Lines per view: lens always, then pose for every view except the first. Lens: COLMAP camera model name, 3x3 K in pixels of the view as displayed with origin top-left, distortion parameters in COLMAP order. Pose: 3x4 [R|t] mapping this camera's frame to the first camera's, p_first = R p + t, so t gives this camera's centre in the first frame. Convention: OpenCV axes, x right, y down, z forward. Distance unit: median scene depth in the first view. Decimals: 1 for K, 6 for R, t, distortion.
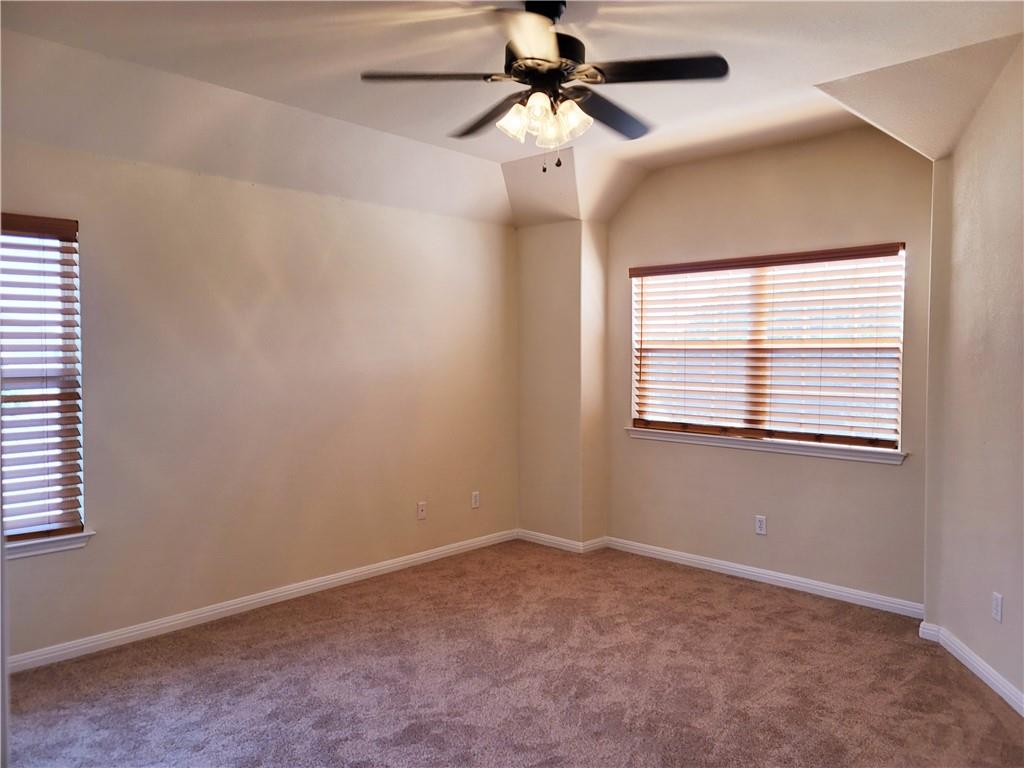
lens RADIAL K [[758.7, 0, 516.2], [0, 758.7, 379.7], [0, 0, 1]] dist [0.051574, -0.030254]
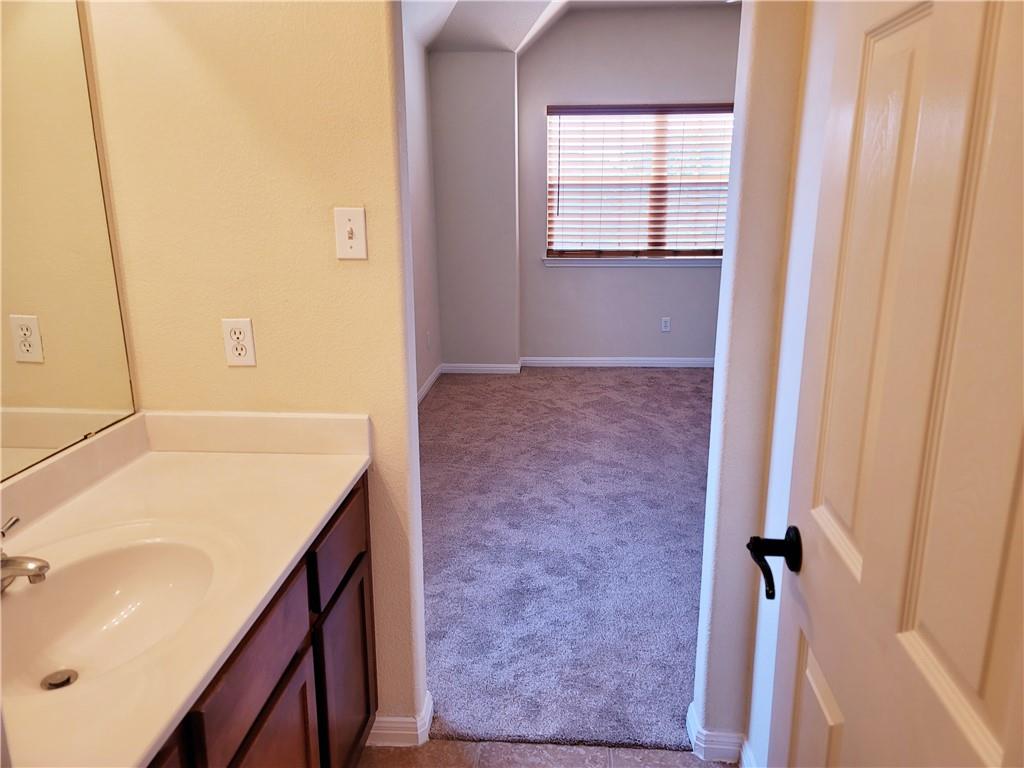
lens RADIAL K [[758.7, 0, 543.6], [0, 758.7, 382.9], [0, 0, 1]] dist [0.051574, -0.030254]
pose [[0.755906, -0.162363, 0.634227, -0.659241], [0.030357, 0.976410, 0.213781, 0.004786], [-0.653976, -0.142345, 0.743003, 0.161172]]
